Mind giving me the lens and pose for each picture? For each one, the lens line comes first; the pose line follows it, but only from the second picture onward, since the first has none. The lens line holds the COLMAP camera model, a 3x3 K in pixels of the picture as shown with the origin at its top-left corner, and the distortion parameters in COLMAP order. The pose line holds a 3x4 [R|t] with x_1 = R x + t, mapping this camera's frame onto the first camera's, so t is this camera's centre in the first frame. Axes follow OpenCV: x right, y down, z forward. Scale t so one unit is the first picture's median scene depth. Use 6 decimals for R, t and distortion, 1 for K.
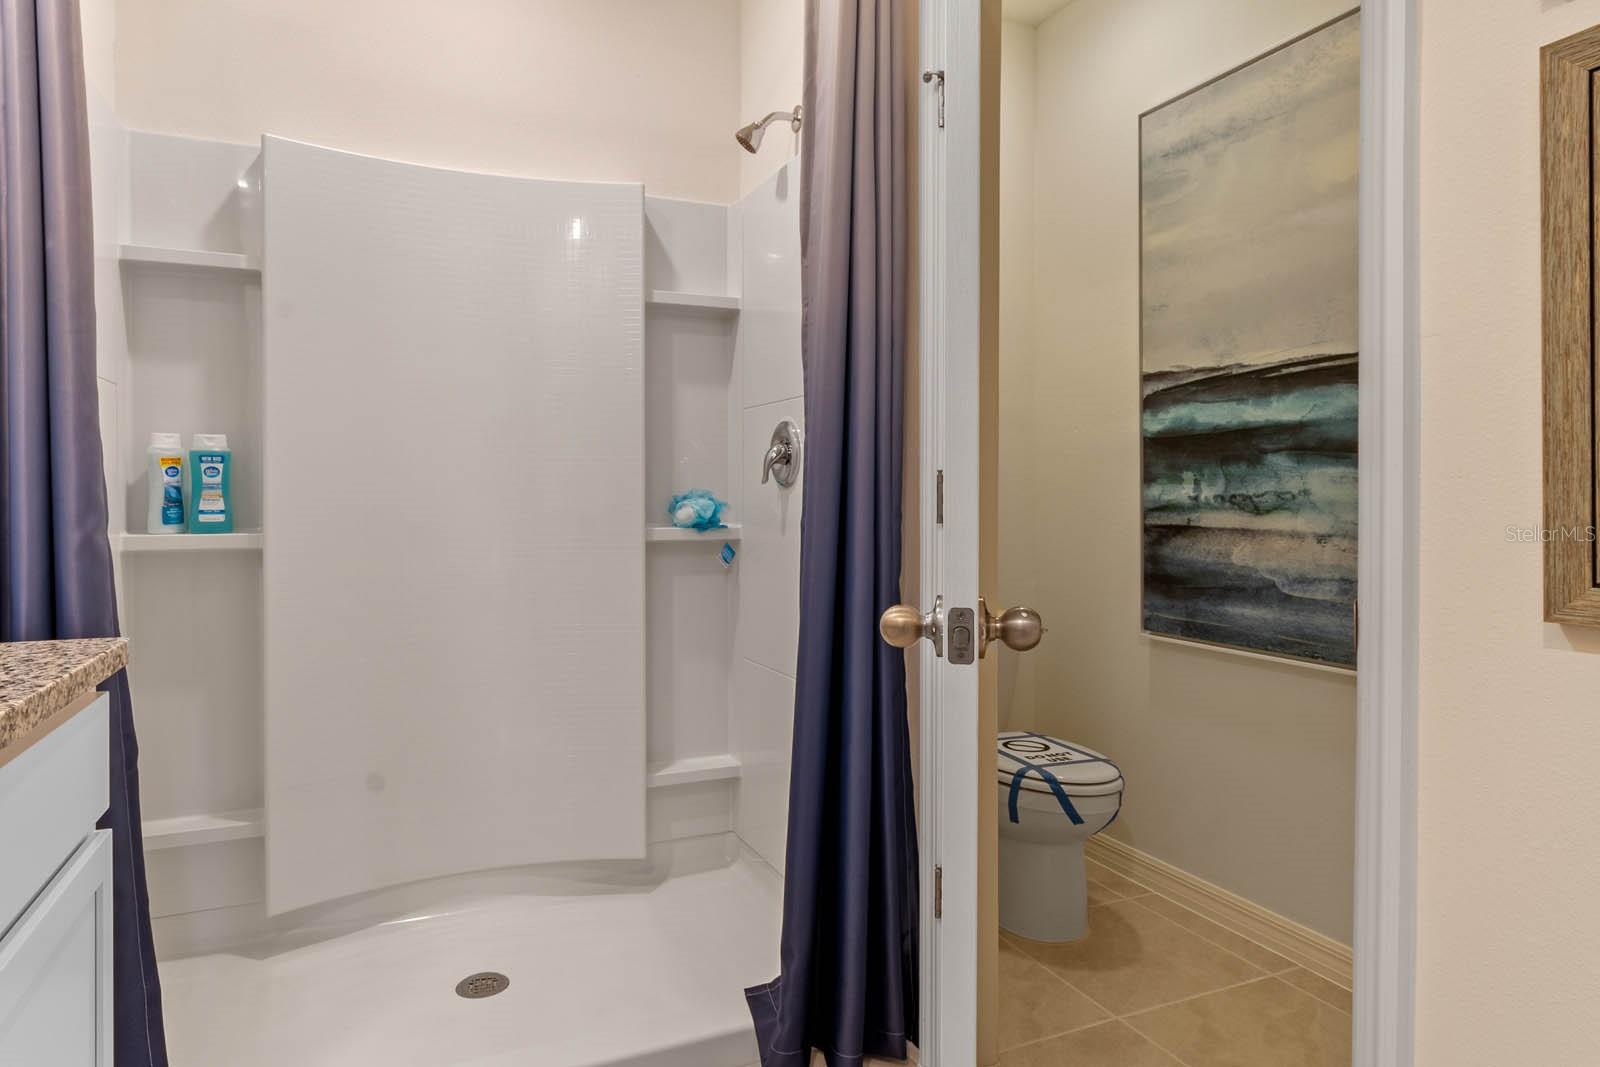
lens RADIAL K [[978.3, 0, 799.3], [0, 978.3, 519.4], [0, 0, 1]] dist [0.002851, -0.001566]
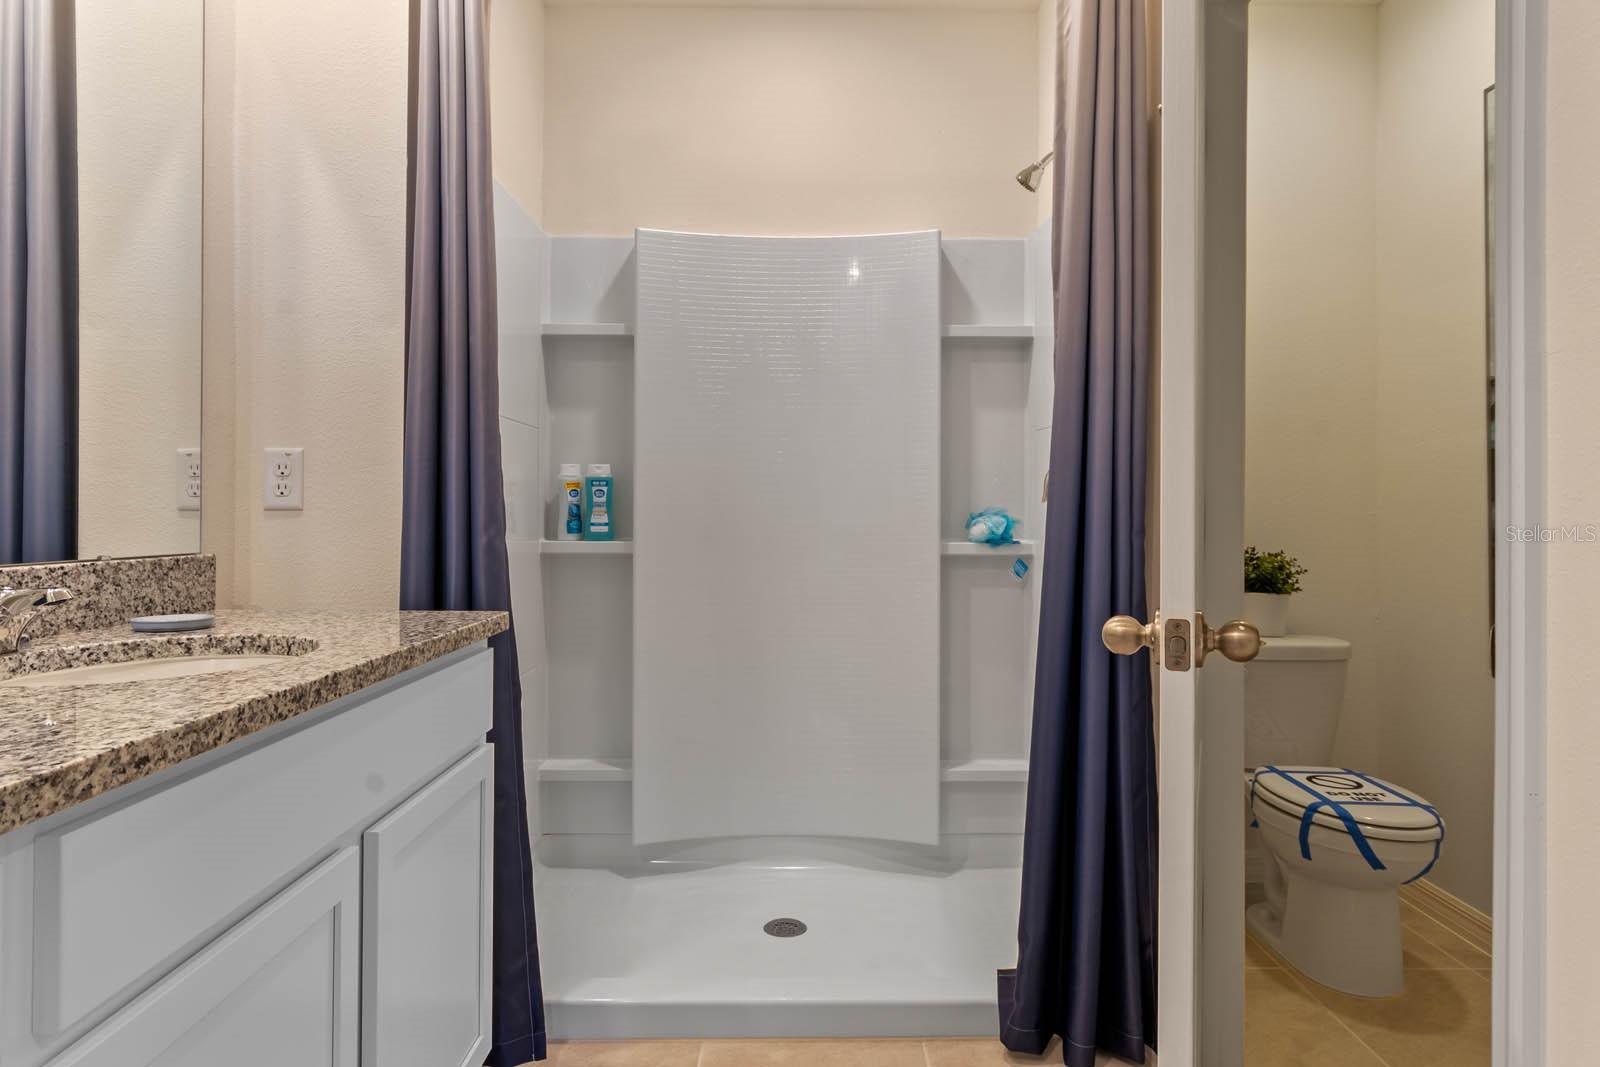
lens RADIAL K [[978.3, 0, 799.3], [0, 978.3, 519.4], [0, 0, 1]] dist [0.002851, -0.001566]
pose [[0.914669, 0.004318, -0.404181, 0.157425], [-0.014560, 0.999646, -0.022270, 0.010660], [0.403941, 0.026255, 0.914408, -0.072100]]
